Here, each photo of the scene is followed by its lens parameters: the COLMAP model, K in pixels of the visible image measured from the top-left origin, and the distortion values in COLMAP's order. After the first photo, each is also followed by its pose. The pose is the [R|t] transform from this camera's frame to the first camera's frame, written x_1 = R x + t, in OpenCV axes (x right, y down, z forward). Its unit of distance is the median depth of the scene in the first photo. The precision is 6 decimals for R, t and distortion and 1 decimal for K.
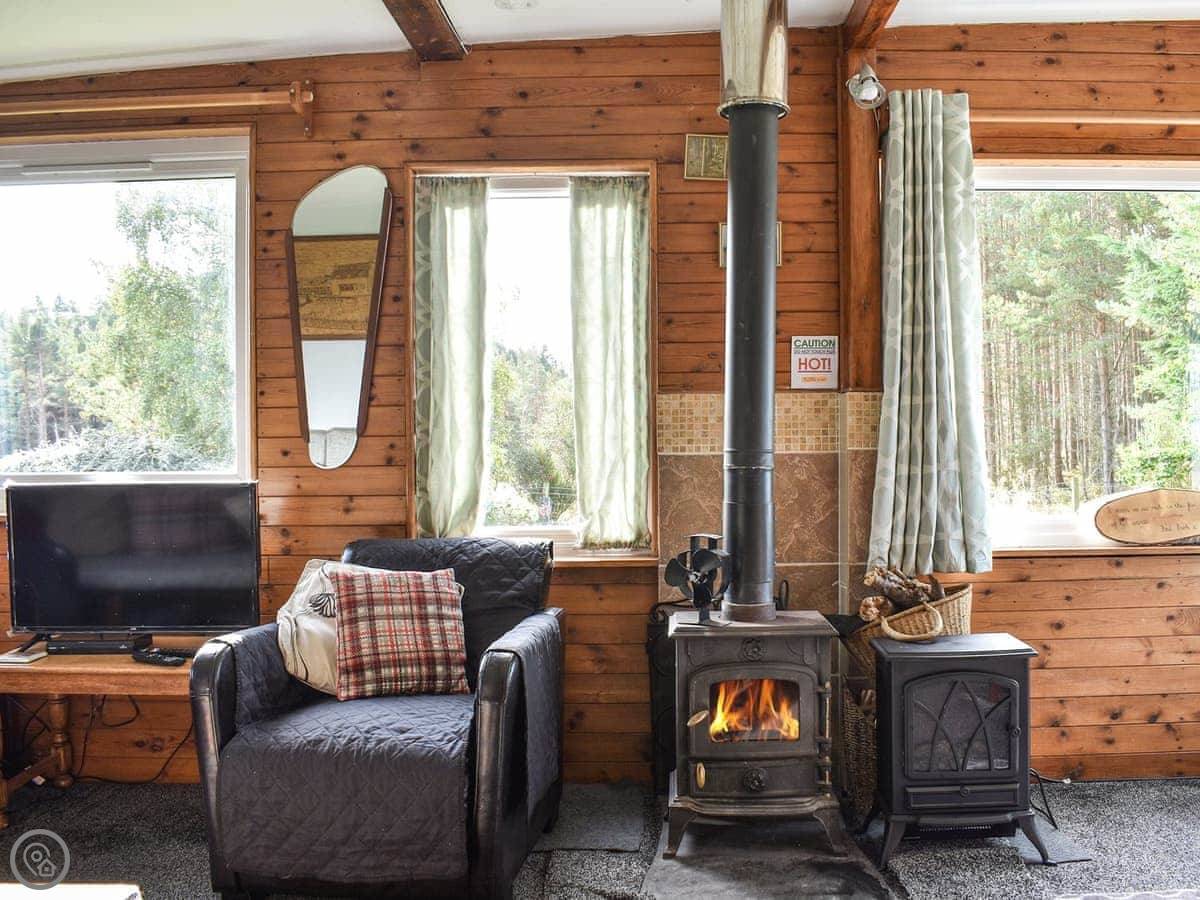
lens RADIAL K [[1111.0, 0, 642.0], [0, 1111.0, 453.5], [0, 0, 1]] dist [-0.092108, 0.010255]
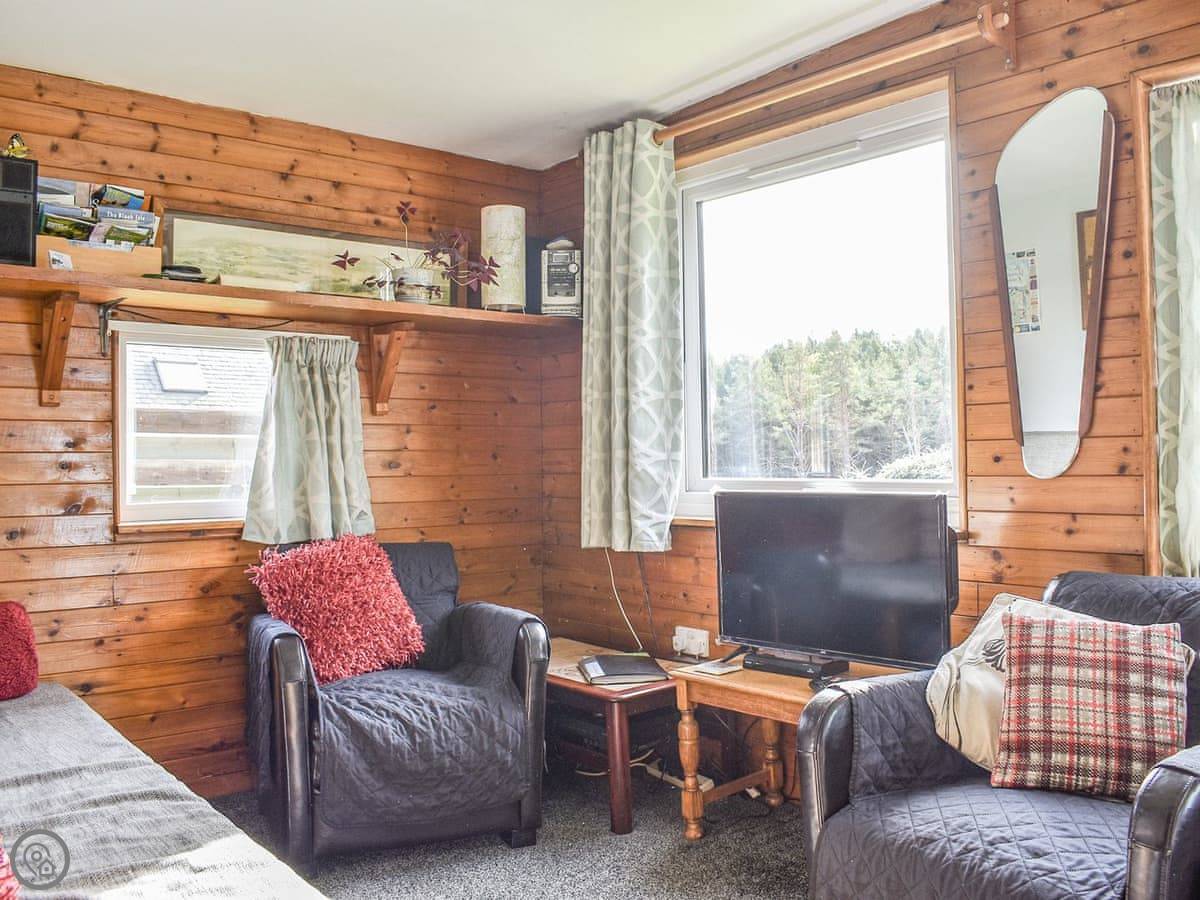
lens RADIAL K [[1059.3, 0, 637.8], [0, 1059.3, 448.5], [0, 0, 1]] dist [-0.090145, 0.013733]
pose [[0.666375, -0.007188, -0.745583, 0.083124], [0.001539, 0.999965, -0.008264, -0.002089], [0.745616, 0.004359, 0.666362, 0.284835]]
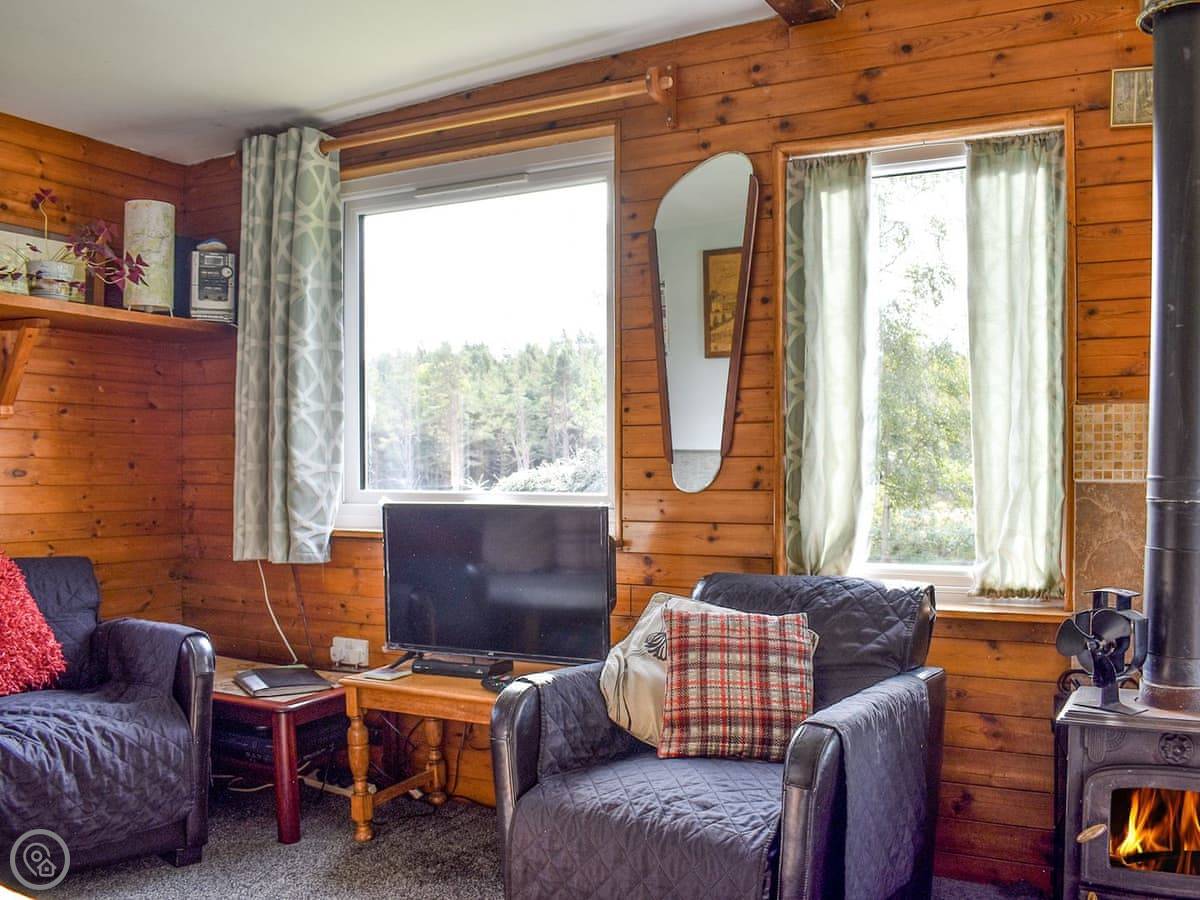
lens RADIAL K [[1090.1, 0, 649.9], [0, 1090.1, 486.4], [0, 0, 1]] dist [-0.099258, 0.020780]
pose [[0.896403, 0.016079, -0.442948, 0.082495], [-0.011590, 0.999850, 0.012841, -0.002127], [0.443088, -0.006377, 0.896455, 0.187559]]
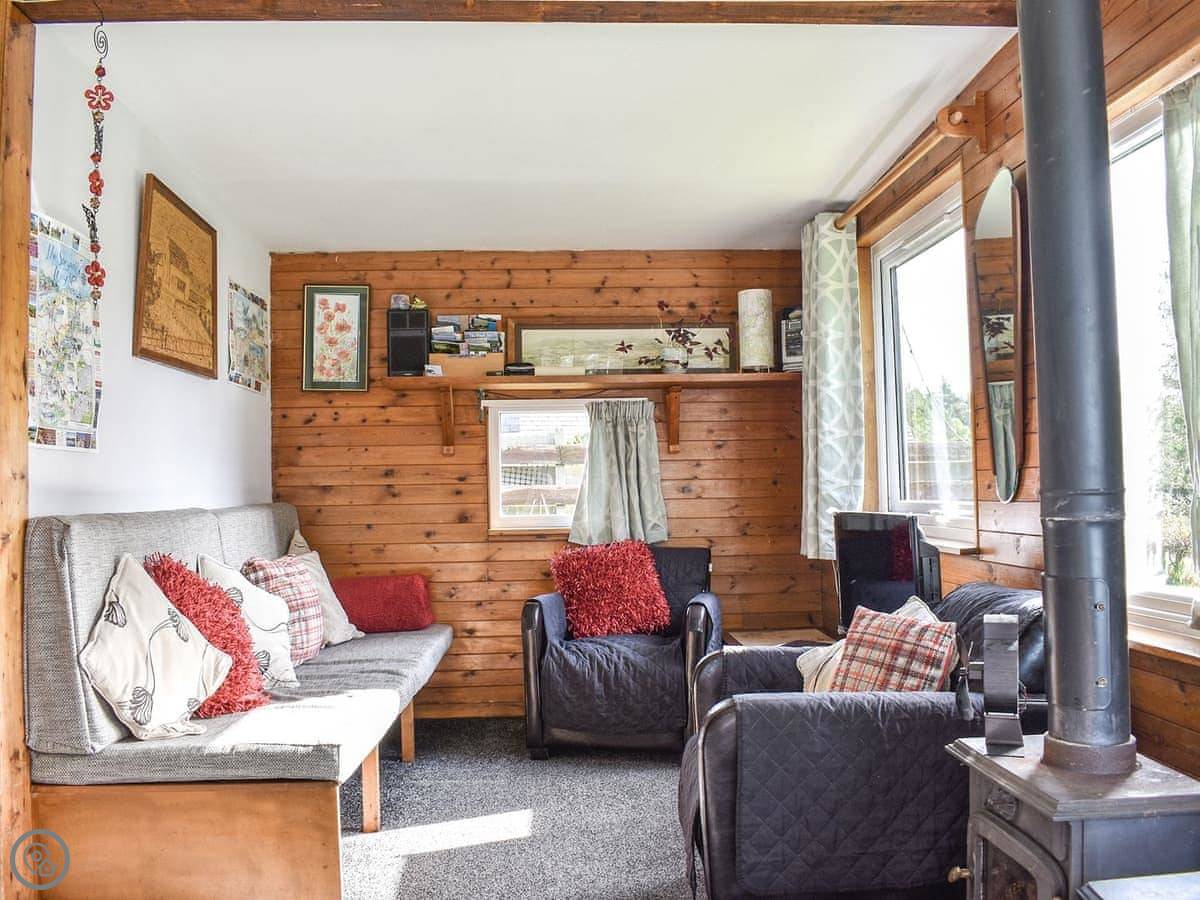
lens RADIAL K [[1049.5, 0, 579.2], [0, 1049.5, 463.5], [0, 0, 1]] dist [-0.090037, -0.002281]
pose [[0.056632, -0.018130, -0.998231, 0.564923], [0.011796, 0.999777, -0.017489, -0.008126], [0.998325, -0.010785, 0.056833, 0.599342]]
